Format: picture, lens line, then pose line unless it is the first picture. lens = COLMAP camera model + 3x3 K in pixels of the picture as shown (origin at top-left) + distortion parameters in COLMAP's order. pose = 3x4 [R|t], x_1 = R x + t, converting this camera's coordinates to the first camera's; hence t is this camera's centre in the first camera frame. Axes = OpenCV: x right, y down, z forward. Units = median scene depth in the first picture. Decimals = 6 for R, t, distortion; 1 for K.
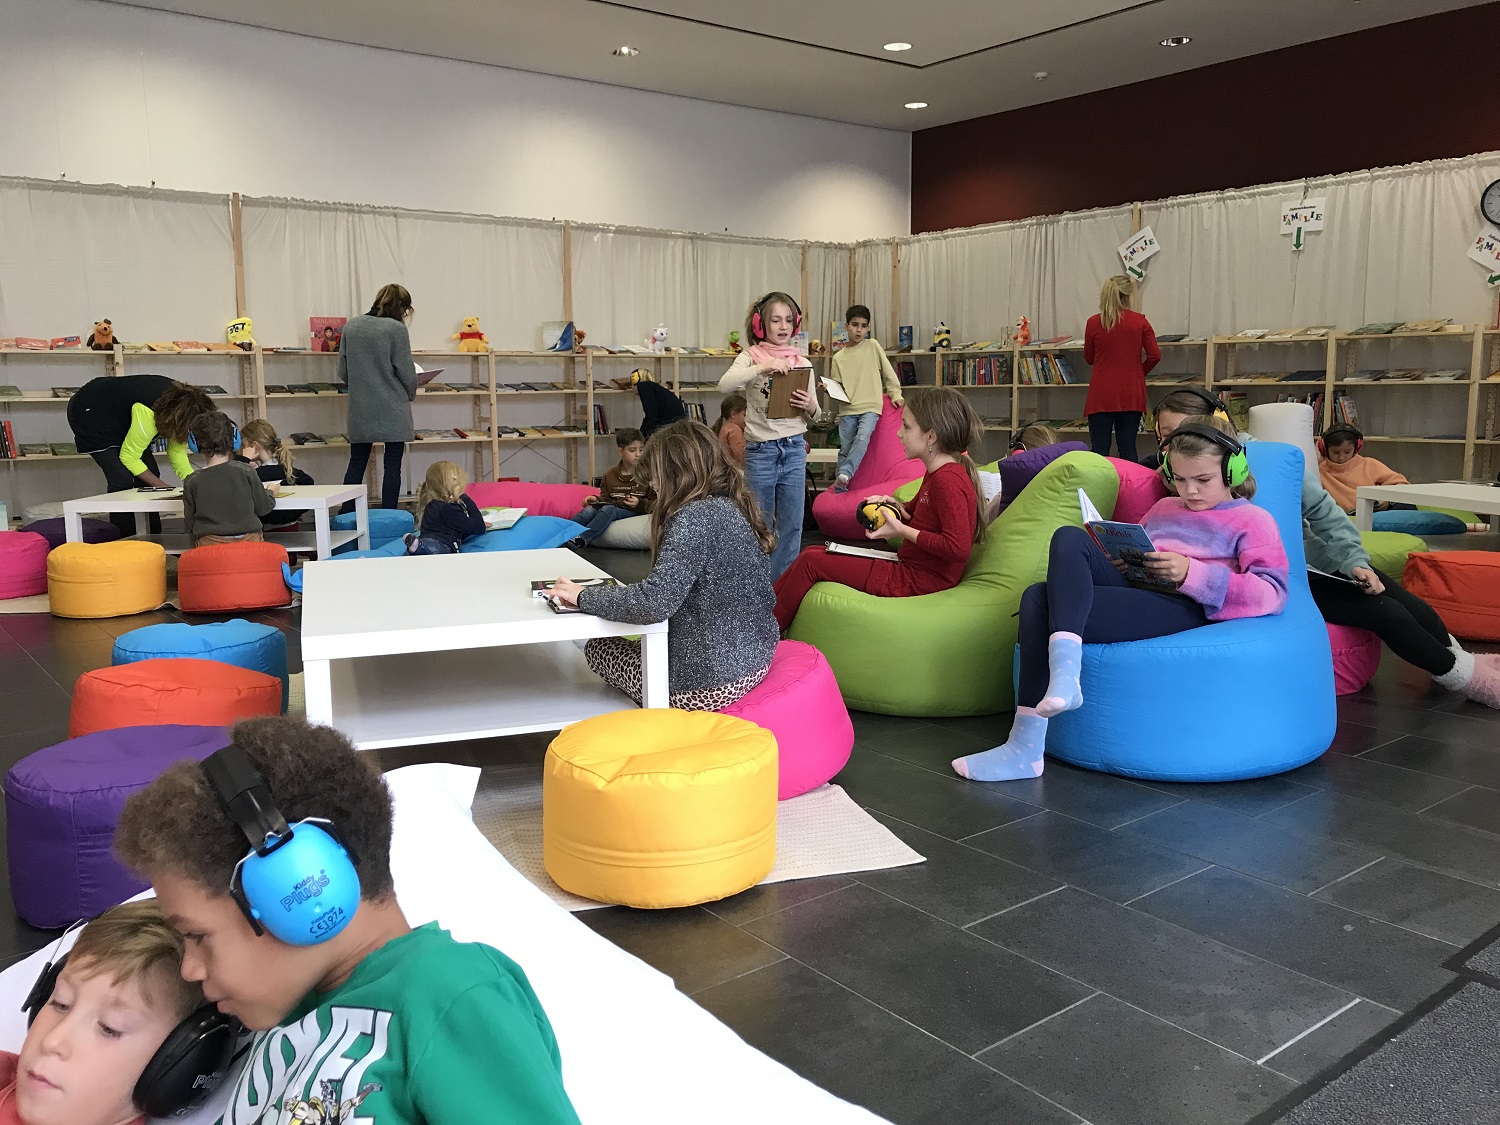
lens RADIAL K [[1221.9, 0, 750.0], [0, 1221.9, 562.5], [0, 0, 1]] dist [0.003103, -0.015329]
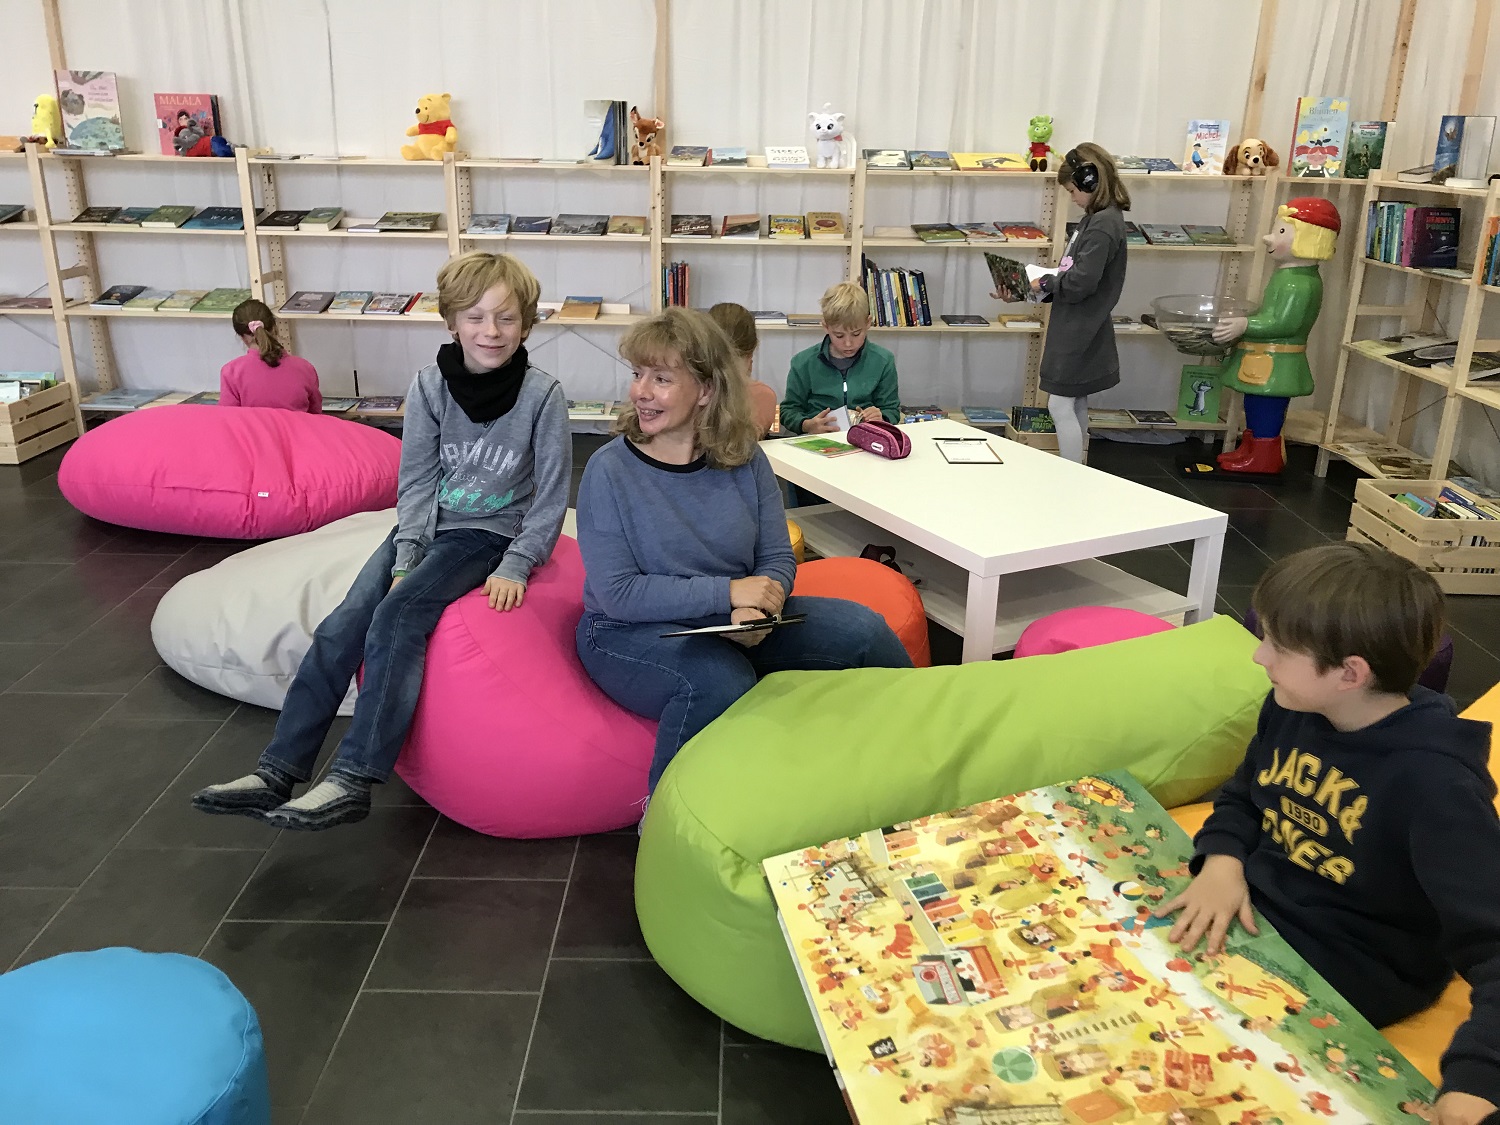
lens RADIAL K [[1236.2, 0, 750.0], [0, 1236.2, 562.5], [0, 0, 1]] dist [0.001421, 0.005517]
pose [[0.788148, 0.231125, -0.570442, 0.220515], [-0.115738, 0.965936, 0.231458, -0.124598], [0.604506, -0.116401, 0.788050, 0.548103]]
